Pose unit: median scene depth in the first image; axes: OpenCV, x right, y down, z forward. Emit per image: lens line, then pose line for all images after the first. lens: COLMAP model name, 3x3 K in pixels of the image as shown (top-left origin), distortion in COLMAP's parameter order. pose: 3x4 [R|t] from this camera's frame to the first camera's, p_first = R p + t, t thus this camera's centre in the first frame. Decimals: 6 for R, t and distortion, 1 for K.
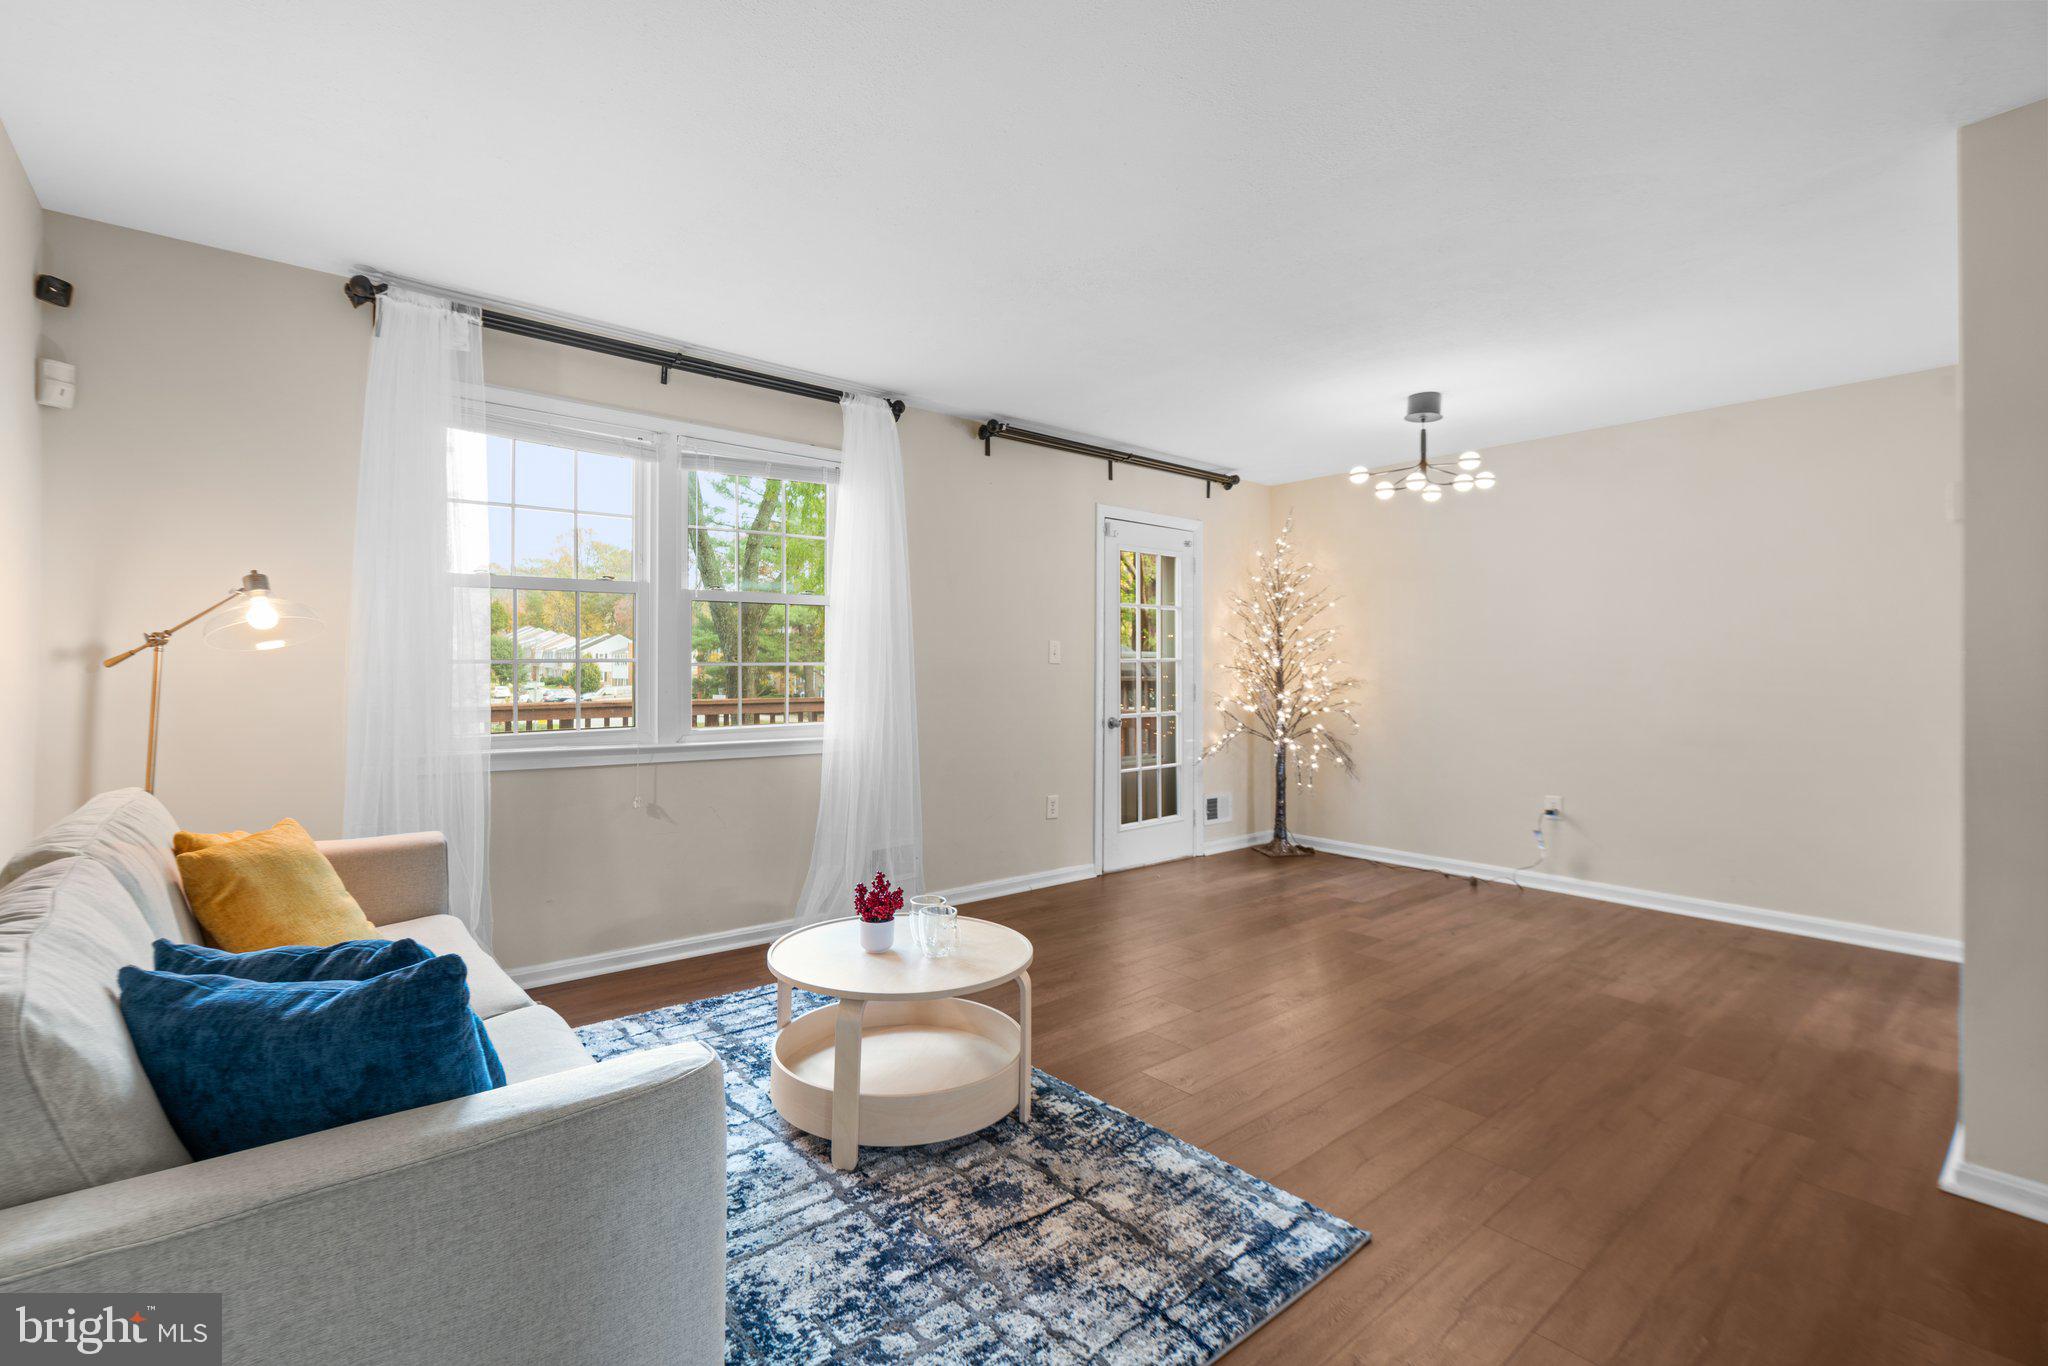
lens RADIAL K [[919.9, 0, 1004.7], [0, 919.9, 664.3], [0, 0, 1]] dist [-0.009393, 0.000405]
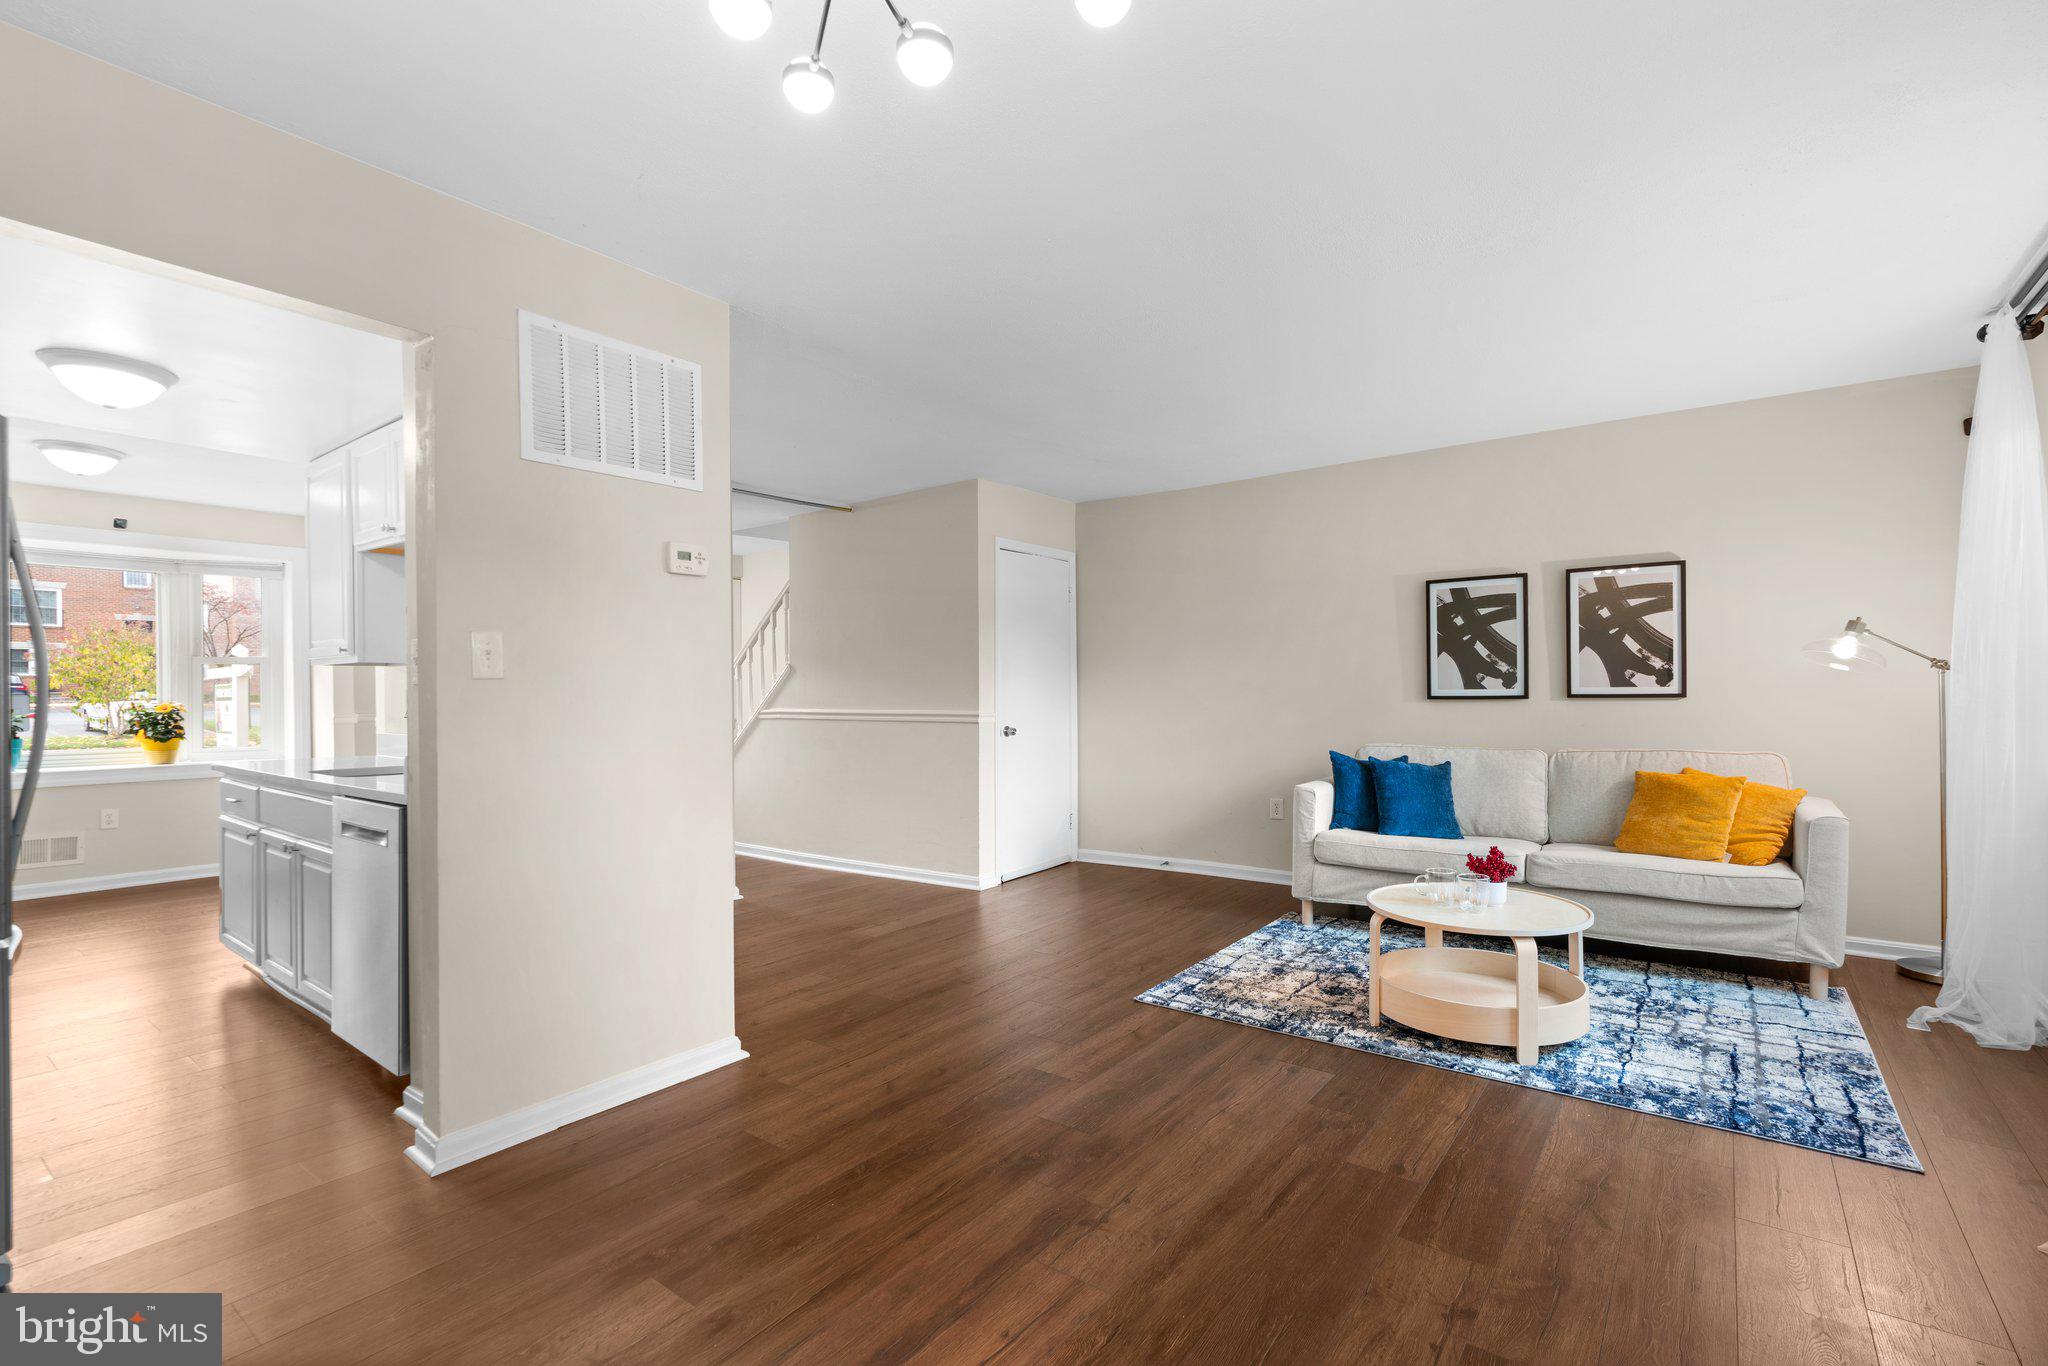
lens RADIAL K [[933.8, 0, 1024.9], [0, 933.8, 690.6], [0, 0, 1]] dist [0.000724, 0.000352]
pose [[-0.973824, 0.004269, -0.227261, 0.424611], [0.005385, 0.999976, -0.004292, 0.006877], [0.227238, -0.005403, -0.973824, 1.140064]]
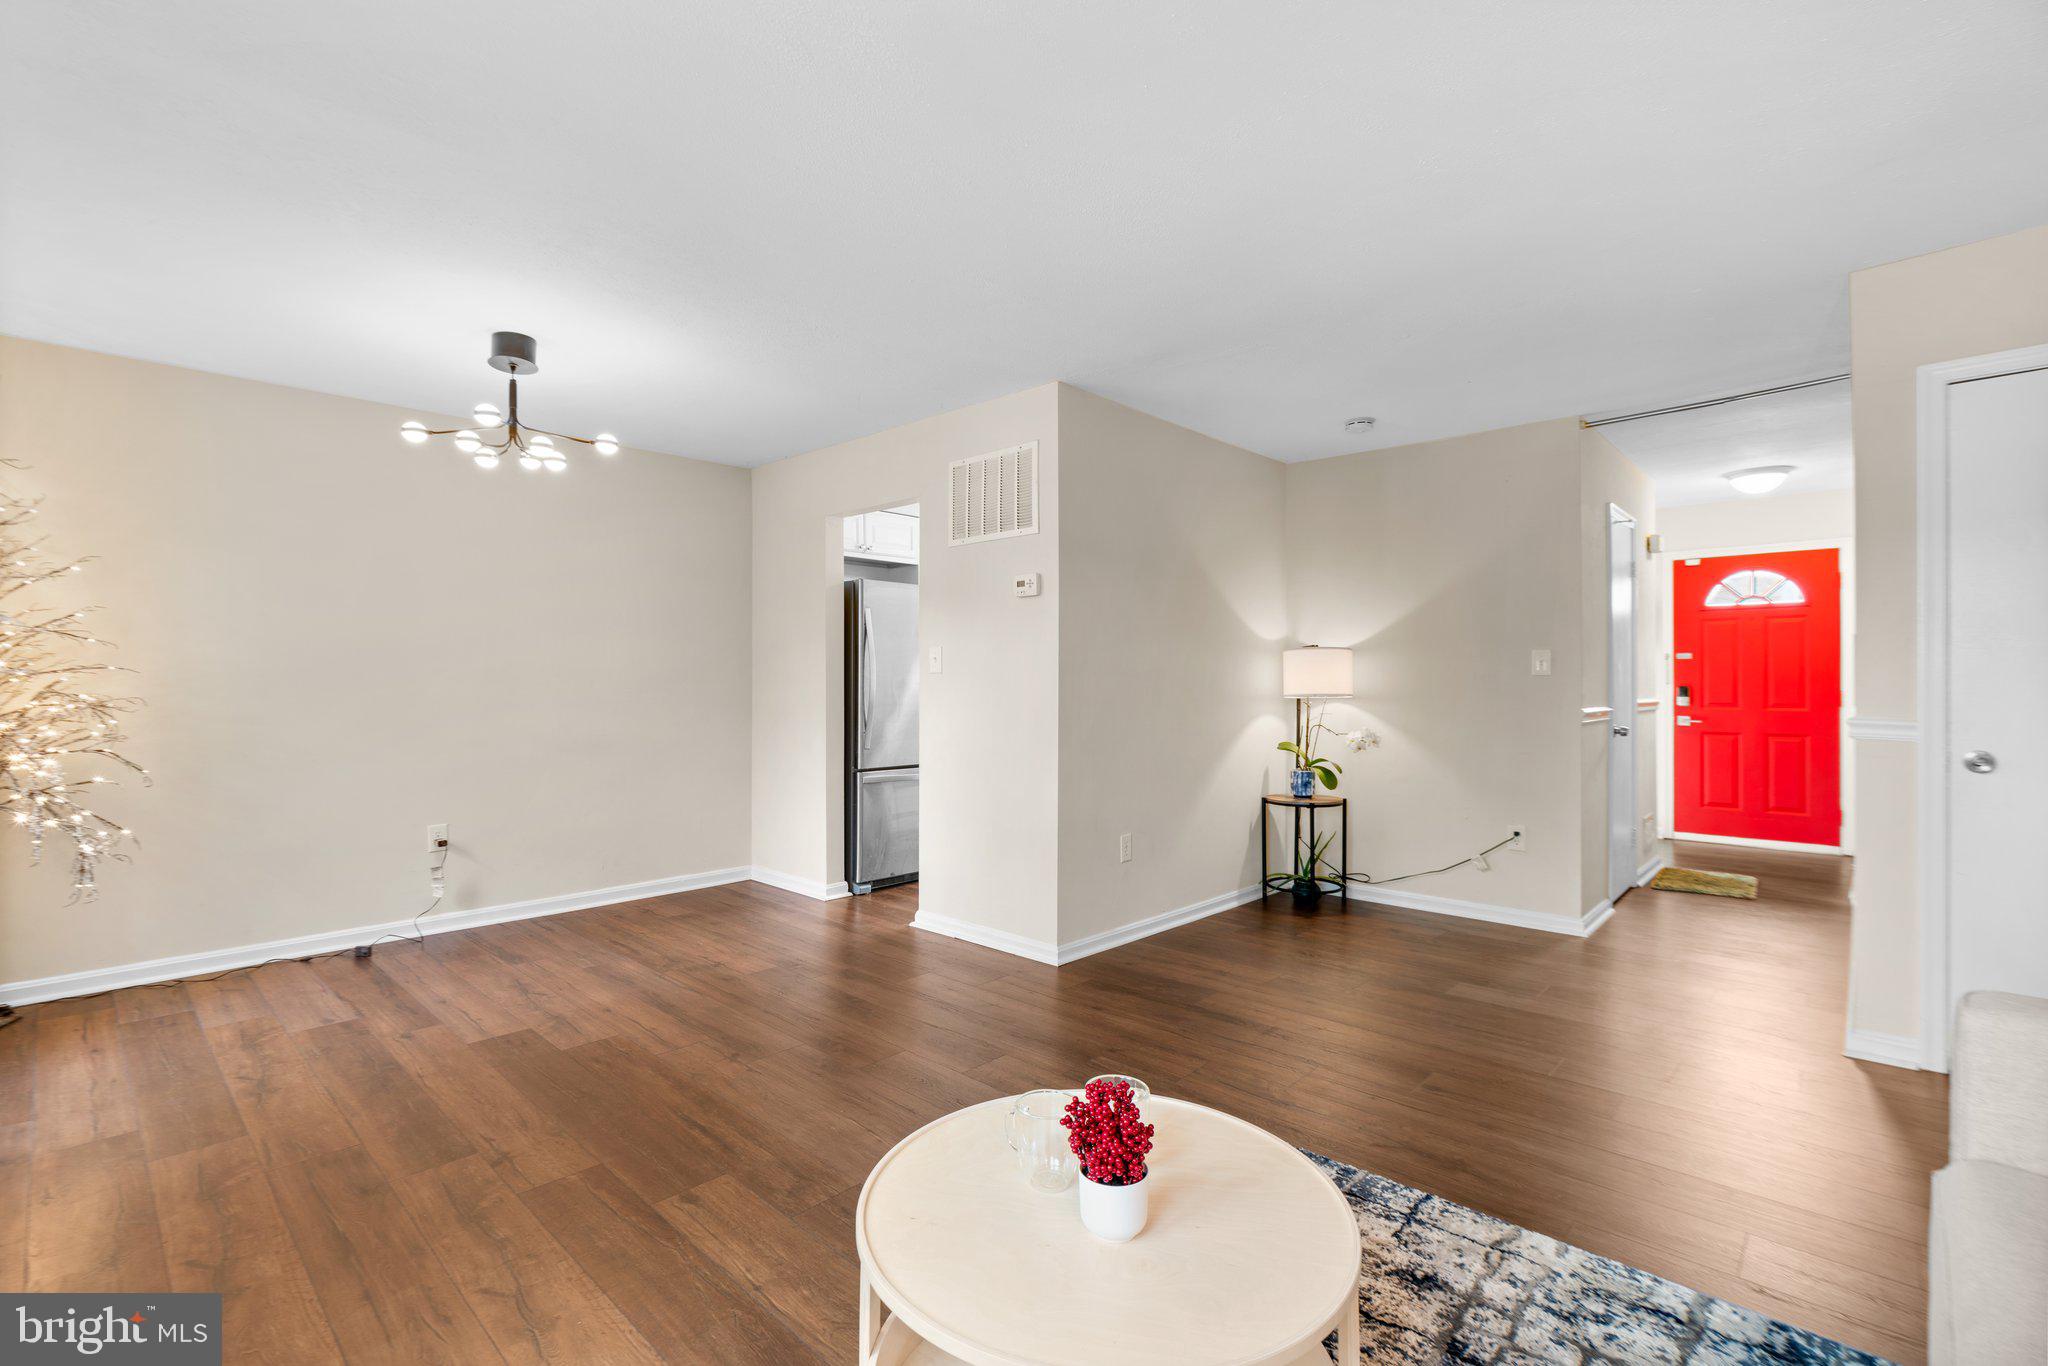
lens RADIAL K [[908.9, 0, 998.1], [0, 908.9, 688.9], [0, 0, 1]] dist [-0.010329, 0.000101]
pose [[-0.111101, -0.011700, 0.993740, -0.338176], [-0.004584, 0.999926, 0.011261, 0.002032], [-0.993799, -0.003304, -0.111147, 0.599801]]
